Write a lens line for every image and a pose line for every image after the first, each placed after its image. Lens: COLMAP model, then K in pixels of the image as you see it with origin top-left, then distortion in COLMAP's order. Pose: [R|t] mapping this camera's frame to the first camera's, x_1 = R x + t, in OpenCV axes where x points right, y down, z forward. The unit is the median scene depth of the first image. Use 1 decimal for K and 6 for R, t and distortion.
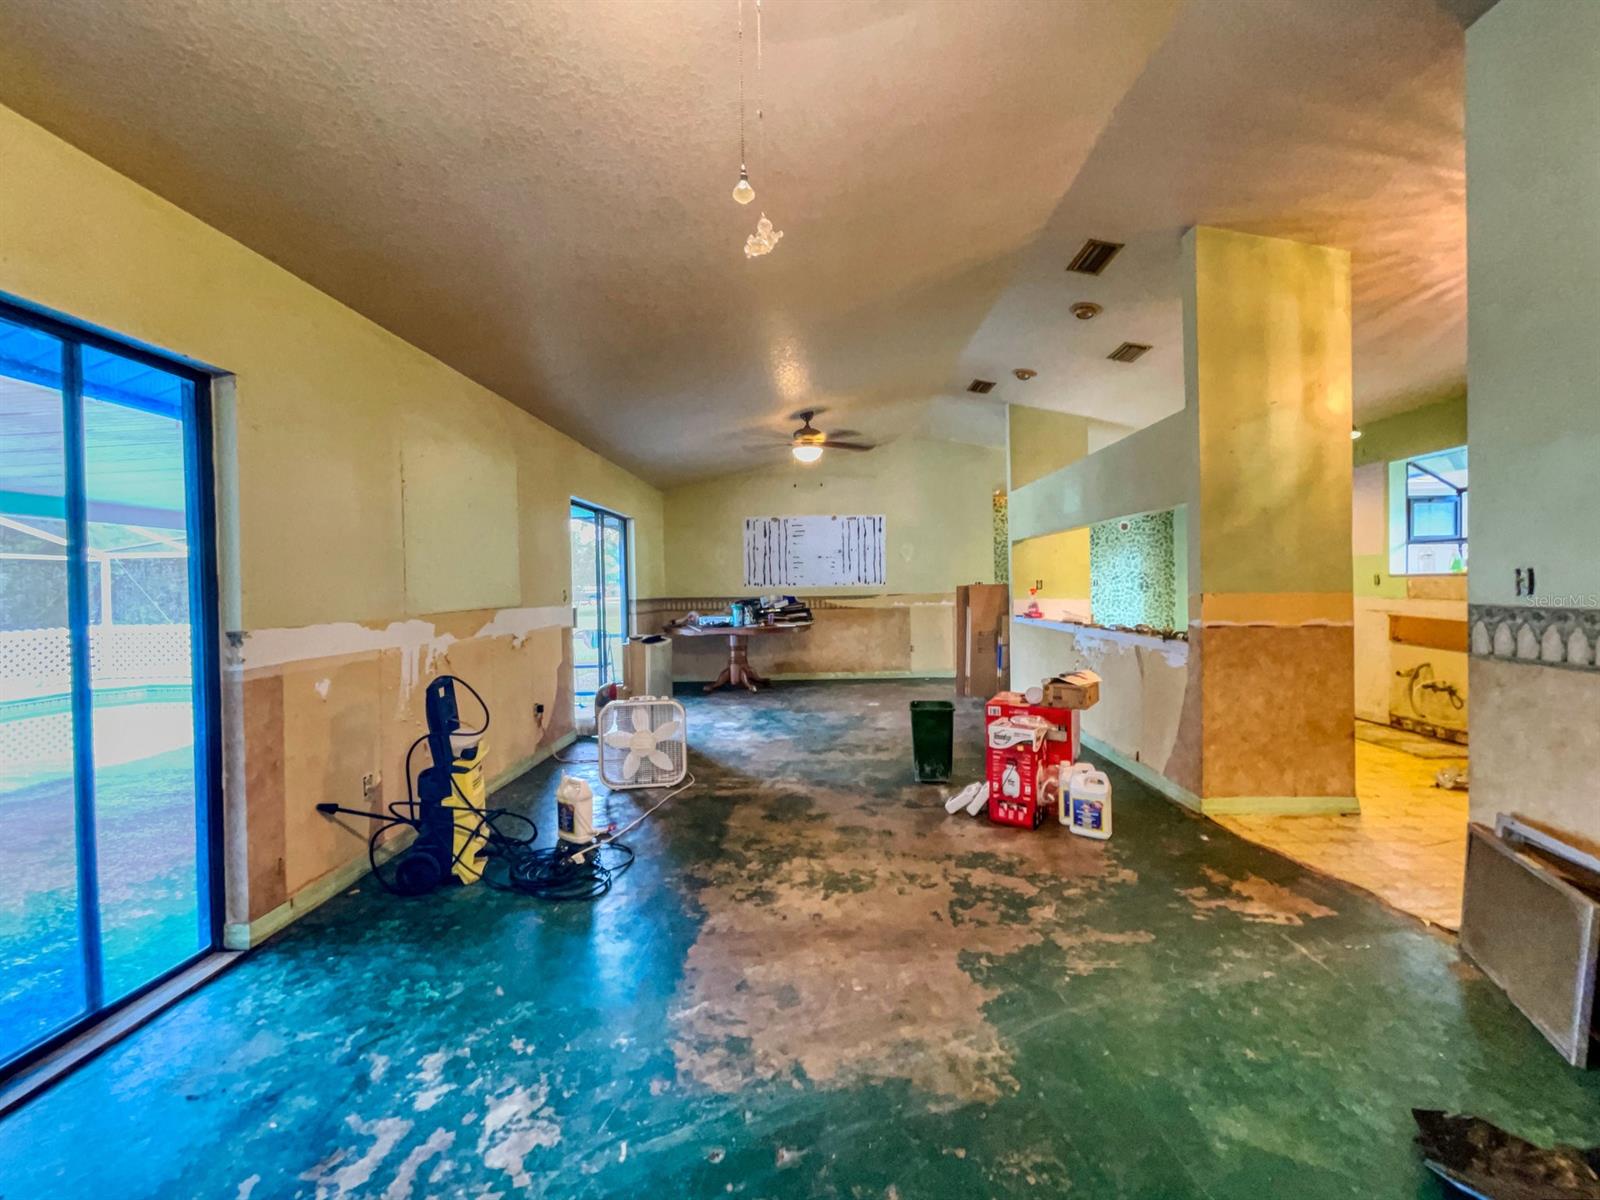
lens RADIAL K [[653.3, 0, 801.5], [0, 653.3, 592.5], [0, 0, 1]] dist [0.000888, 0.000162]
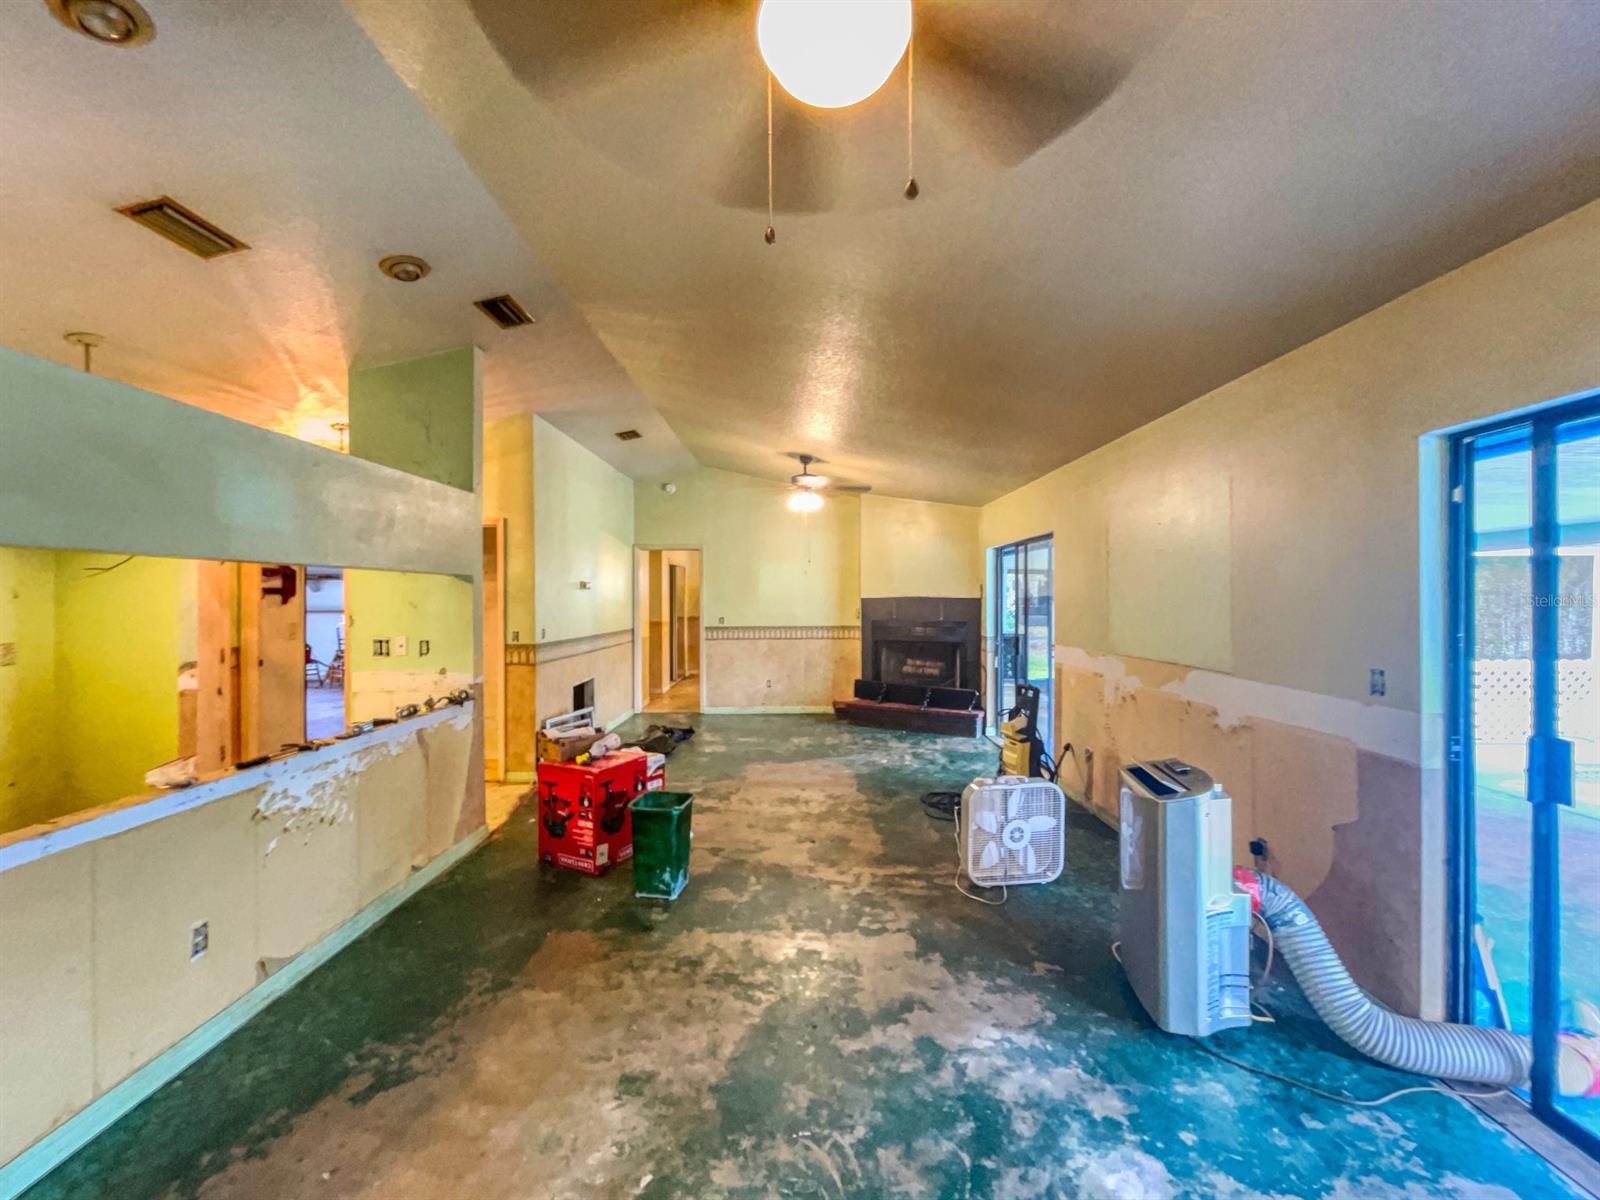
lens RADIAL K [[627.7, 0, 800.0], [0, 627.7, 600.0], [0, 0, 1]] dist [0.002617, 0.000300]
pose [[-0.999410, 0.023498, -0.025069, 0.053358], [0.023066, 0.999582, 0.017409, -0.109498], [0.025468, 0.016820, -0.999534, 2.270116]]
